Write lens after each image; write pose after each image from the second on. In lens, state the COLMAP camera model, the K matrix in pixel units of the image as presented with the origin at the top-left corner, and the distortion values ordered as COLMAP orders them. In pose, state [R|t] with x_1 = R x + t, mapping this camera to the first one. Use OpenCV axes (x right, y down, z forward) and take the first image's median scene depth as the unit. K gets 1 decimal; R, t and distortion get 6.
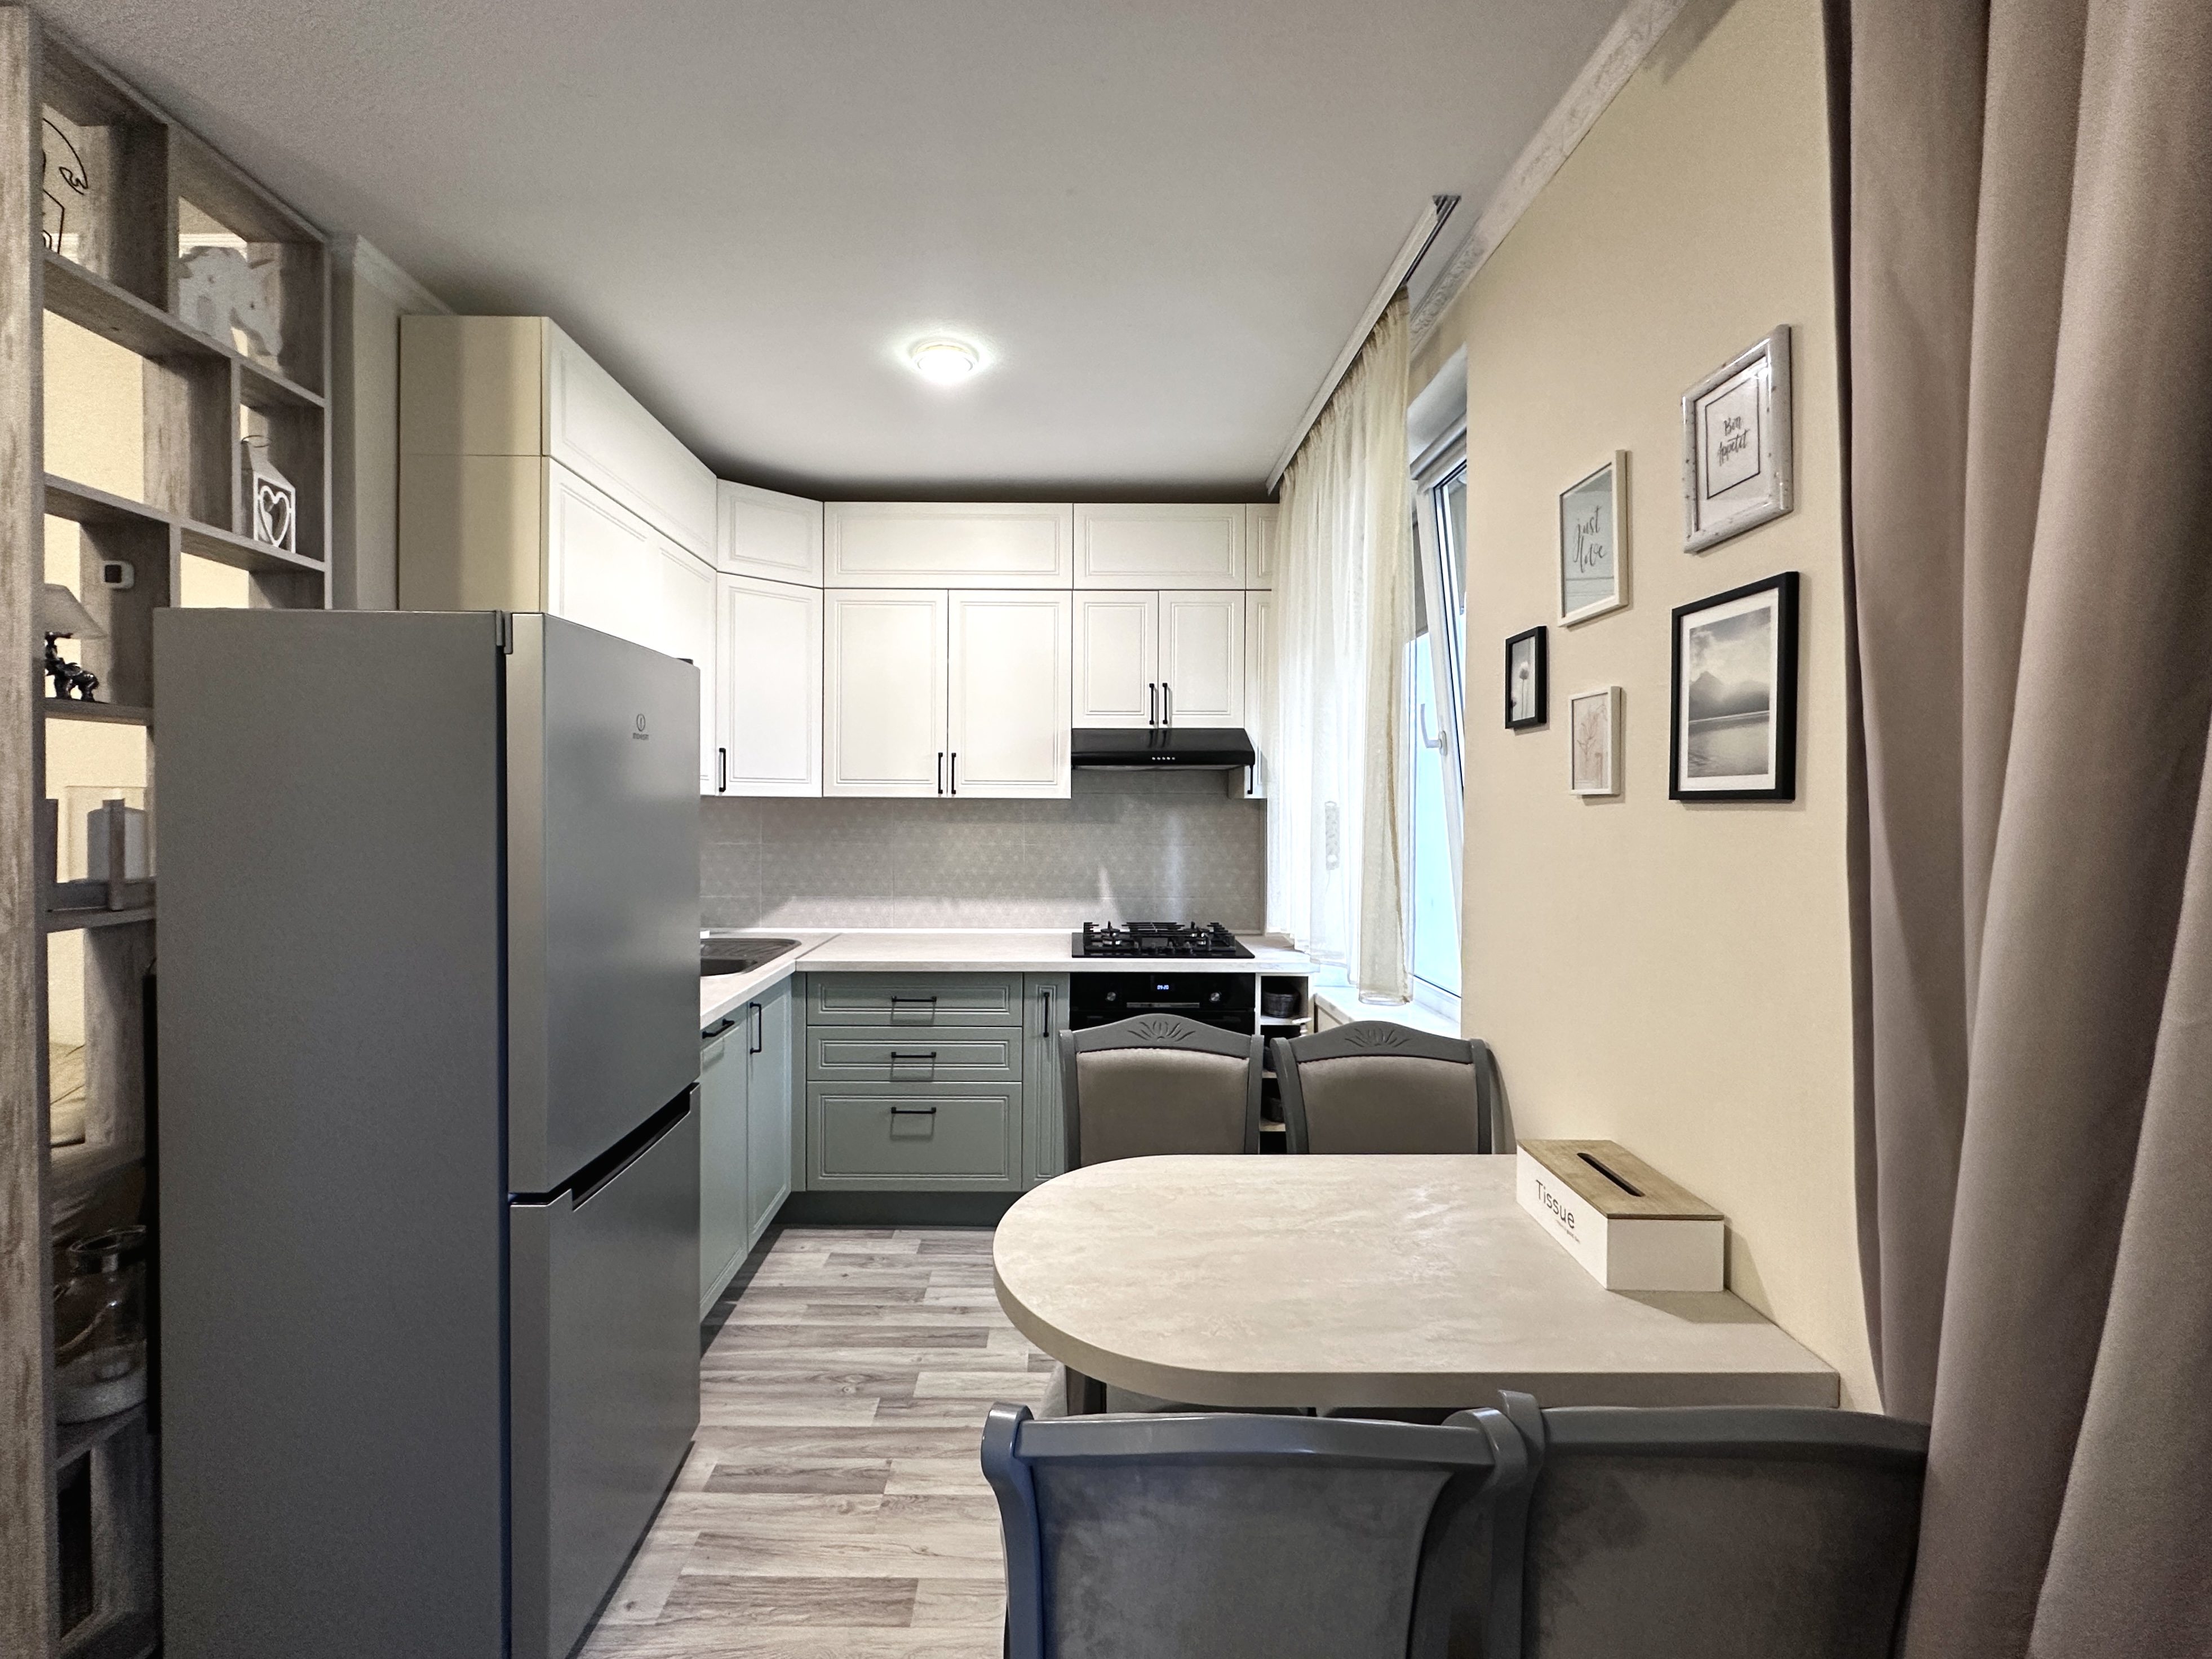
lens RADIAL K [[885.1, 0, 1106.9], [0, 885.1, 824.7], [0, 0, 1]] dist [-0.002180, -0.000144]
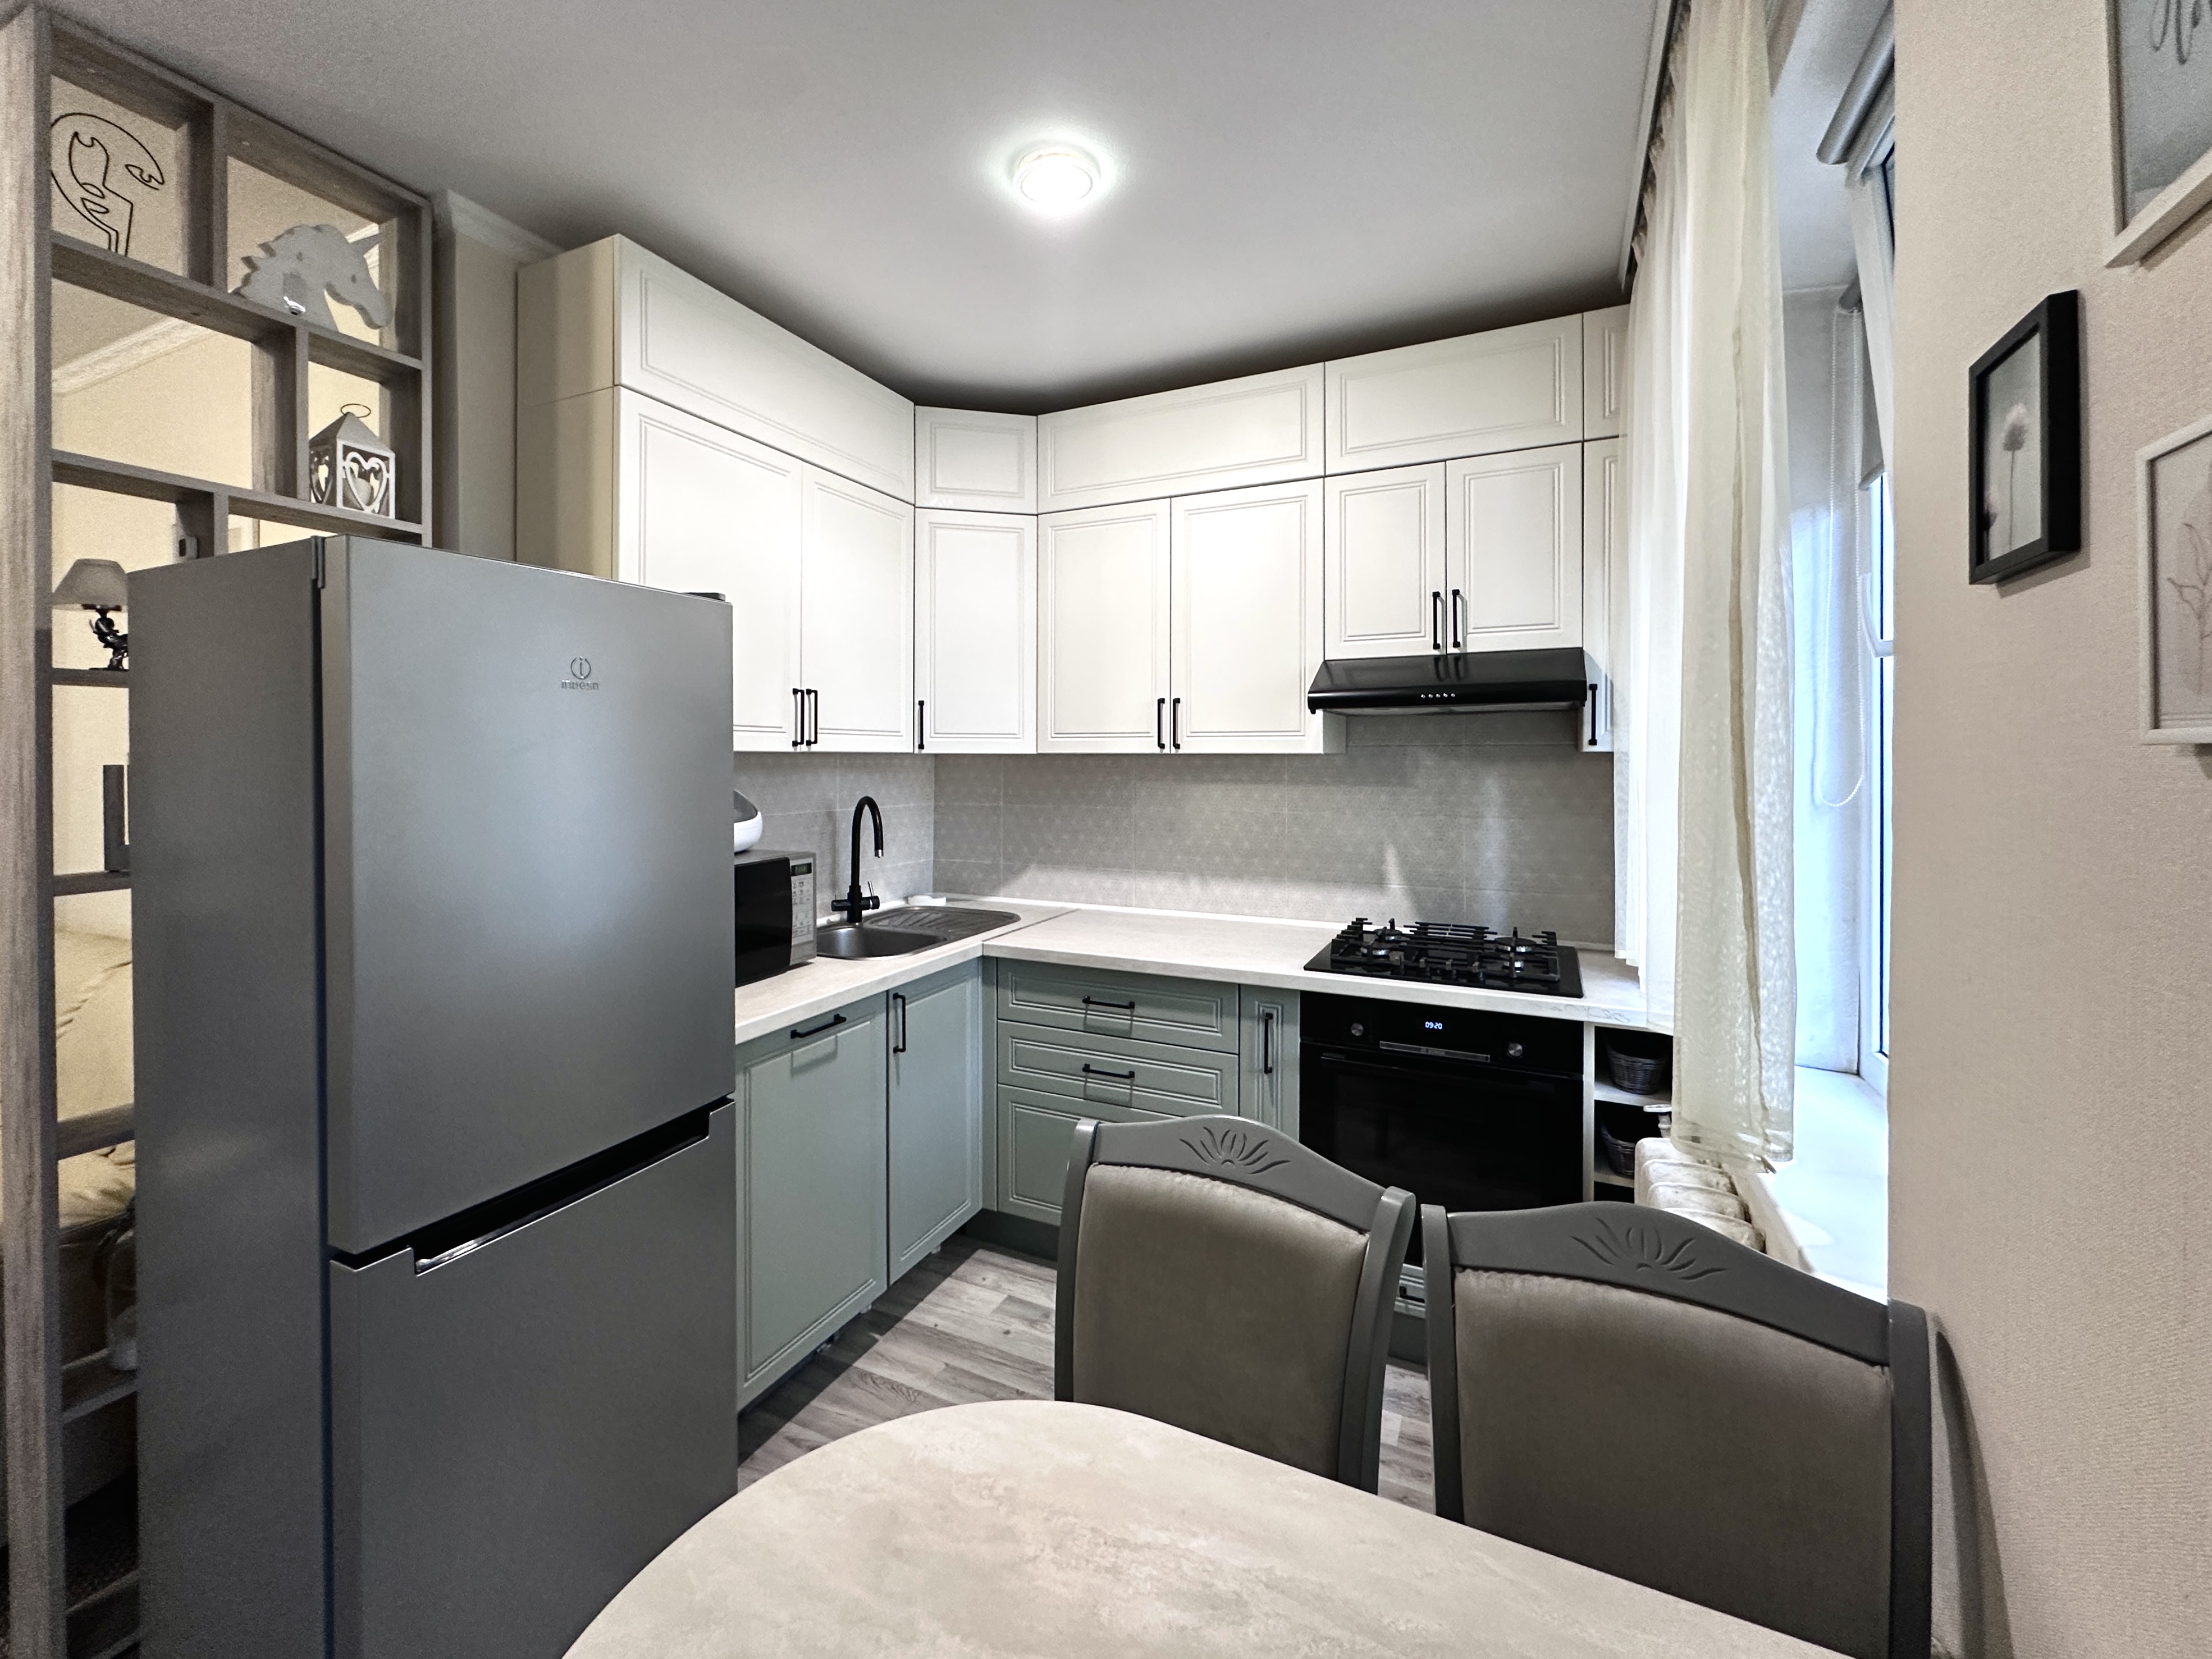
lens RADIAL K [[917.1, 0, 1107.7], [0, 917.1, 765.7], [0, 0, 1]] dist [-0.002415, -0.000493]
pose [[0.897280, -0.000904, -0.441460, 0.151251], [-0.005394, 0.999901, -0.013010, -0.008986], [0.441428, 0.014055, 0.897187, 0.240959]]
